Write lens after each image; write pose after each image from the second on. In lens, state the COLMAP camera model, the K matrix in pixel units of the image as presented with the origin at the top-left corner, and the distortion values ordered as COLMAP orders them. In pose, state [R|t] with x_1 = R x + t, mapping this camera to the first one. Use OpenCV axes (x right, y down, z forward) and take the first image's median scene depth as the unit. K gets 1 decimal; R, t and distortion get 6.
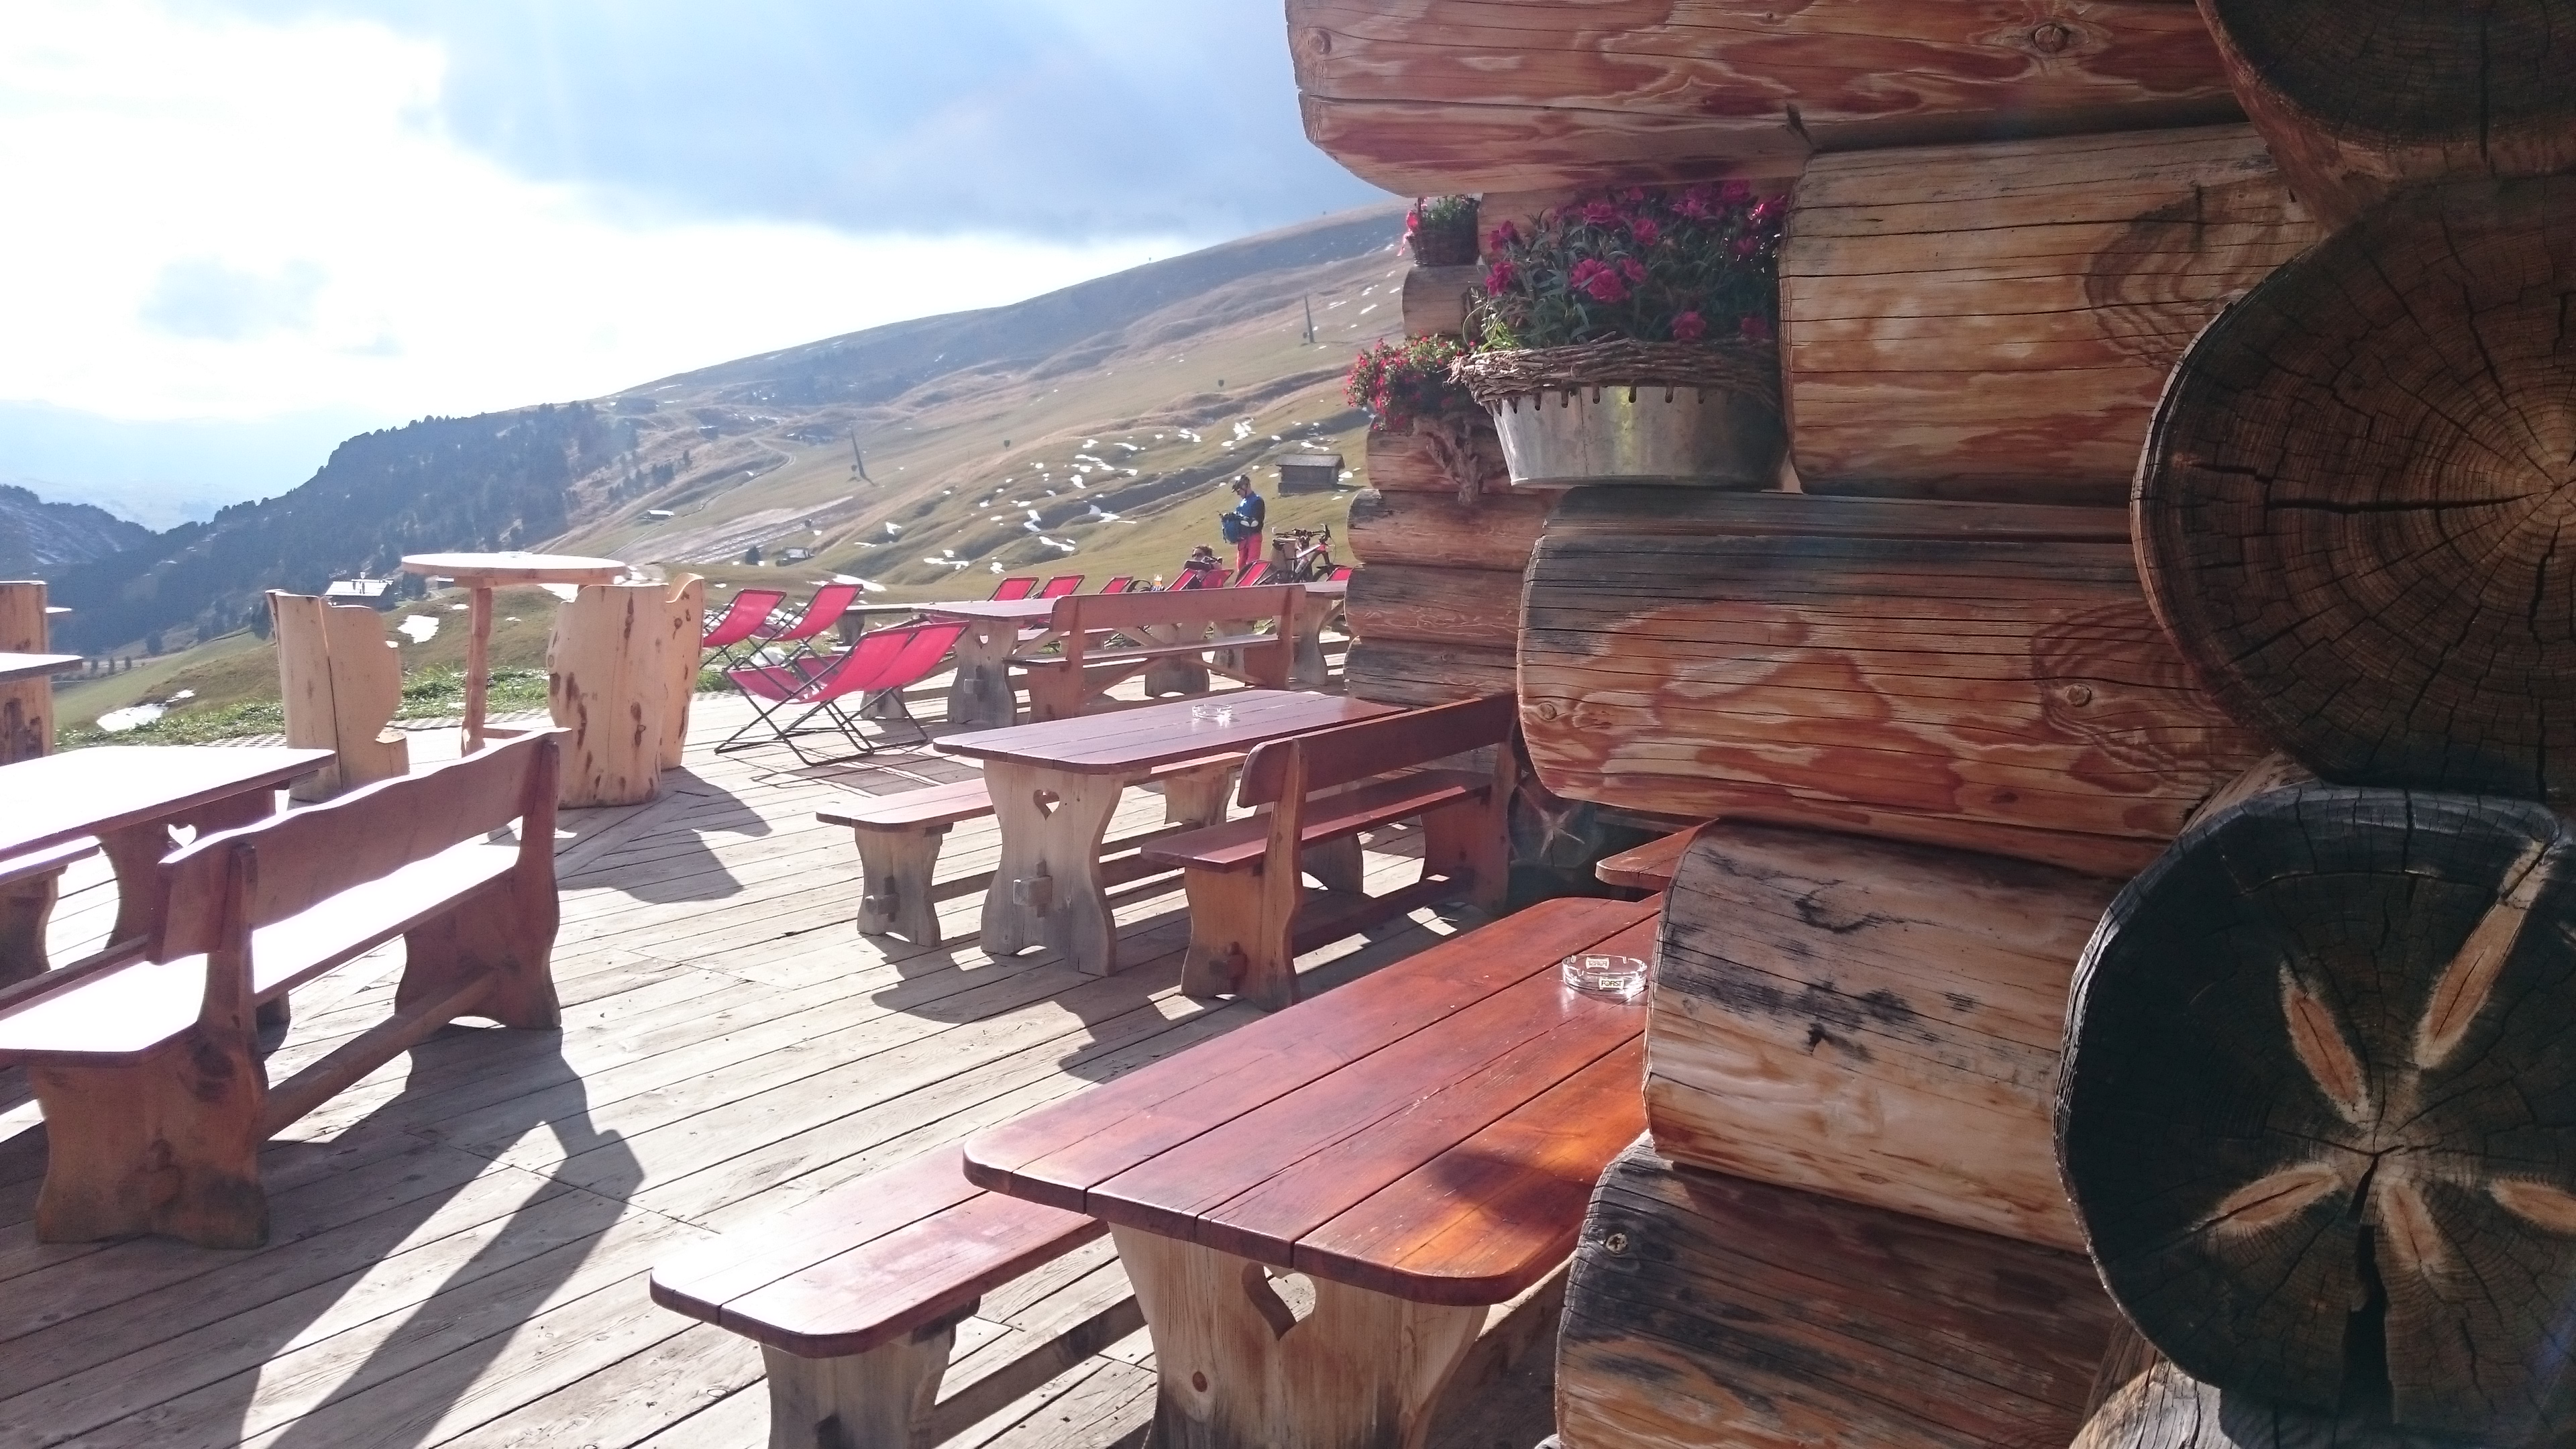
lens RADIAL K [[1878.4, 0, 1285.2], [0, 1878.4, 730.6], [0, 0, 1]] dist [-0.000750, -0.001971]
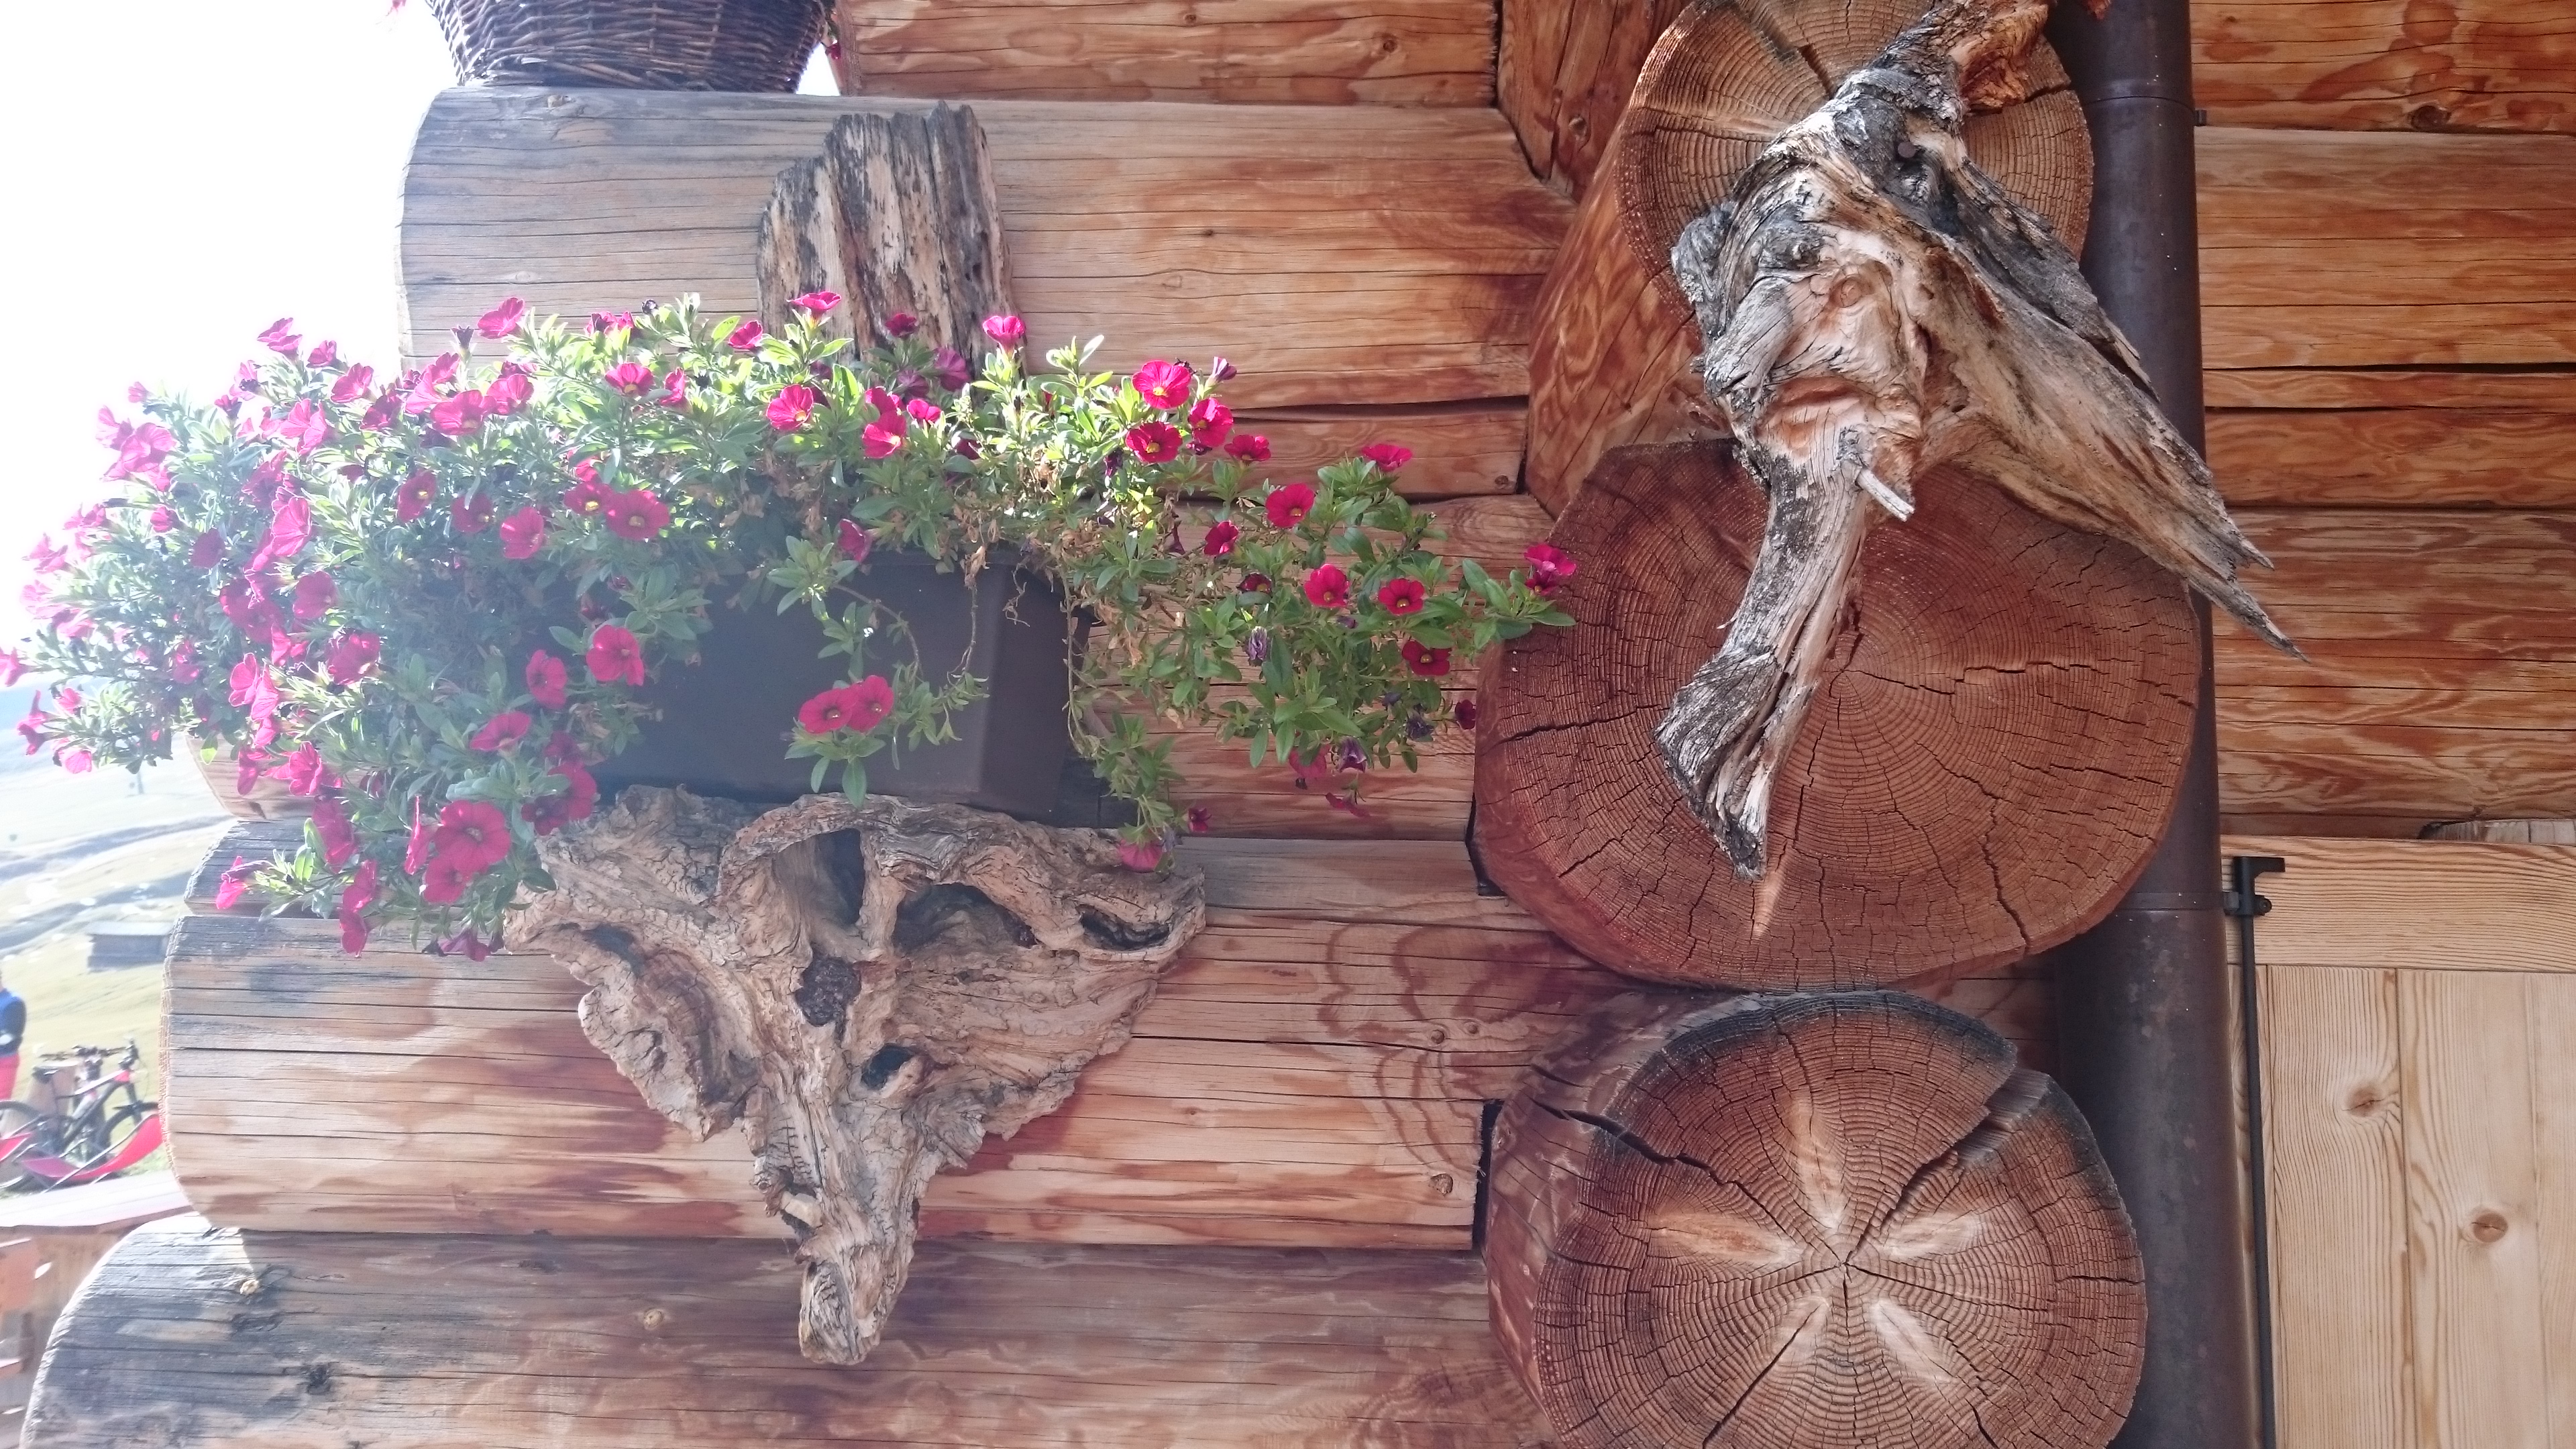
lens RADIAL K [[1878.4, 0, 1293.6], [0, 1878.4, 739.6], [0, 0, 1]] dist [-0.000750, -0.001971]
pose [[0.844981, 0.030058, 0.533951, 0.037243], [0.095699, 0.973805, -0.206264, -0.128029], [-0.526164, 0.225387, 0.819970, 0.787590]]
